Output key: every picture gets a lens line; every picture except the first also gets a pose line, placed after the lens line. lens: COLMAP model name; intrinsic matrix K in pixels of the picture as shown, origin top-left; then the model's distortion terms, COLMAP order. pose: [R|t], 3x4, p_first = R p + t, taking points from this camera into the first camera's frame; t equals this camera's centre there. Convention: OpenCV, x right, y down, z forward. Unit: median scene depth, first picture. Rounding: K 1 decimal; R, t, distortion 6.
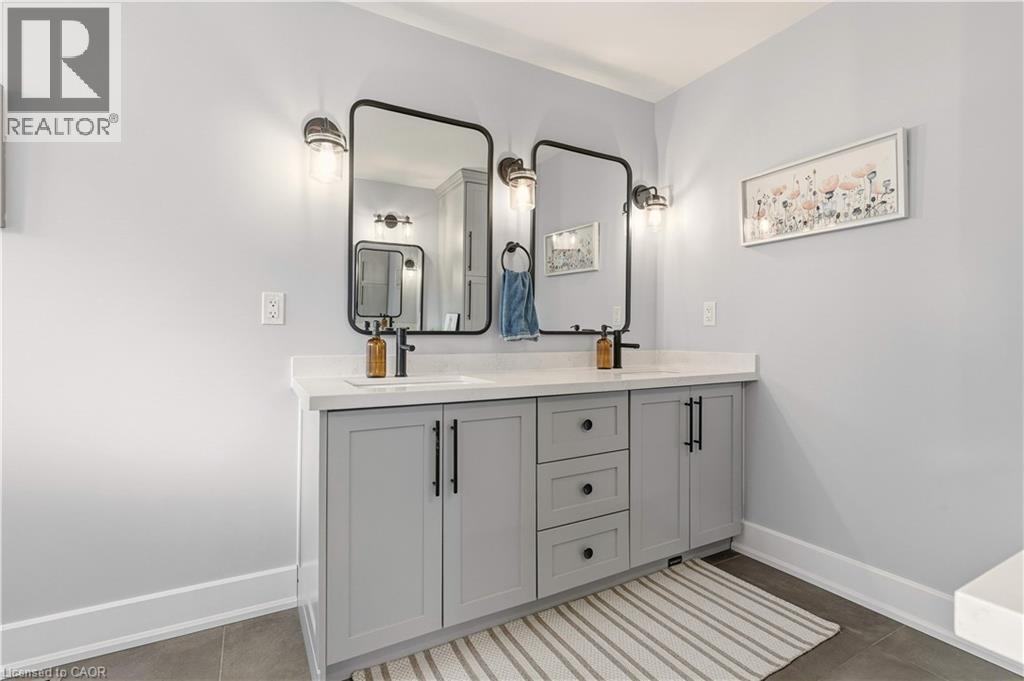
lens RADIAL K [[465.9, 0, 510.5], [0, 465.9, 332.5], [0, 0, 1]] dist [-0.003199, -0.000555]
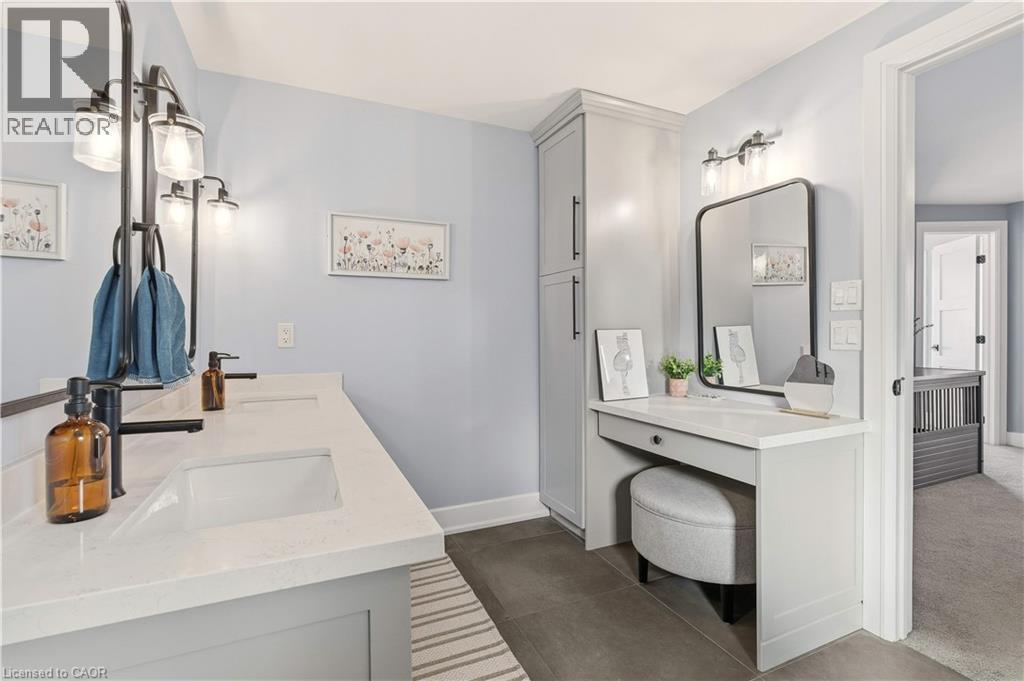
lens RADIAL K [[465.9, 0, 510.6], [0, 465.9, 338.5], [0, 0, 1]] dist [-0.003199, -0.000555]
pose [[0.096474, -0.015805, 0.995210, -0.614282], [-0.002784, 0.999866, 0.016149, -0.062895], [-0.995332, -0.004328, 0.096417, 0.545965]]
